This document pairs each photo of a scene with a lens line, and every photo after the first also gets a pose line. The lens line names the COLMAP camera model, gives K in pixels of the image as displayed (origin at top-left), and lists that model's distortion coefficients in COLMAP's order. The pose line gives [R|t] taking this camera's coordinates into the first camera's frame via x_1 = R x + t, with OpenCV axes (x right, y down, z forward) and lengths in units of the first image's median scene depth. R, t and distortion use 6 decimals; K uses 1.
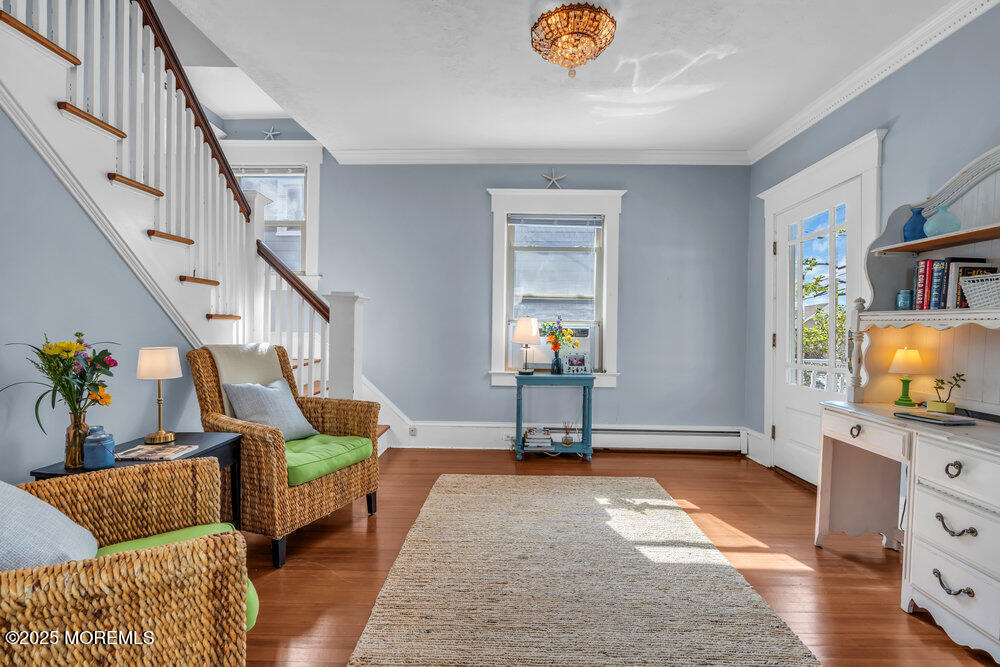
lens RADIAL K [[465.1, 0, 501.9], [0, 465.1, 333.8], [0, 0, 1]] dist [-0.007153, 0.000835]
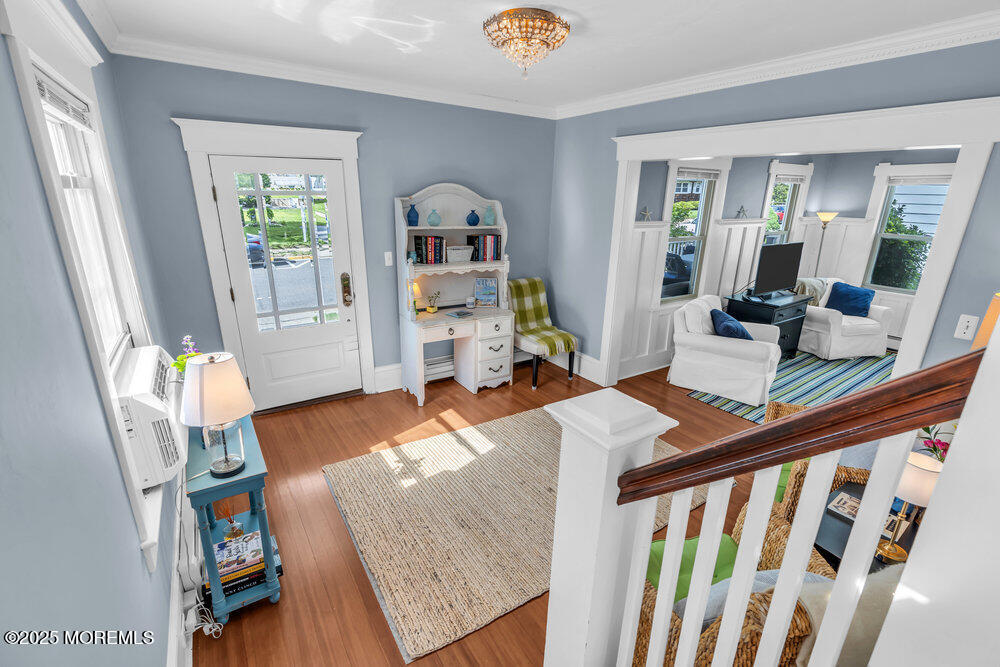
lens RADIAL K [[450.3, 0, 502.1], [0, 450.3, 334.1], [0, 0, 1]] dist [-0.004947, 0.000313]
pose [[-0.560173, -0.276226, 0.780964, -0.434279], [-0.024085, 0.947798, 0.317959, -0.201582], [-0.828025, 0.159303, -0.537584, 0.965835]]
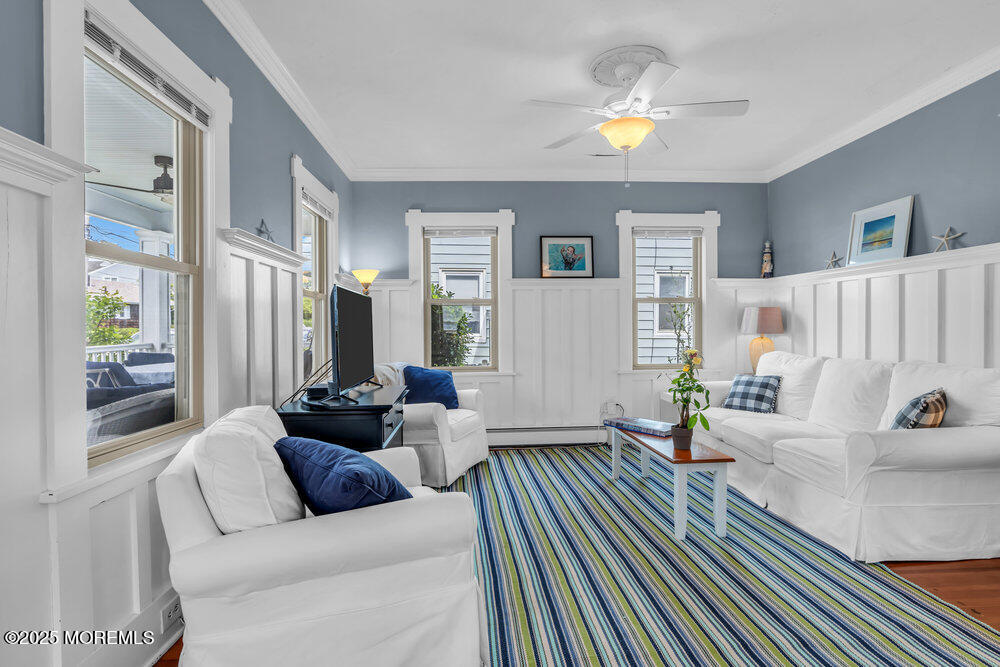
lens RADIAL K [[497.7, 0, 501.9], [0, 497.7, 333.9], [0, 0, 1]] dist [-0.002025, 0.000875]
pose [[-0.997283, -0.010591, -0.072899, 0.016321], [-0.011557, 0.999851, 0.012842, -0.009636], [0.072752, 0.013650, -0.997257, 0.339431]]
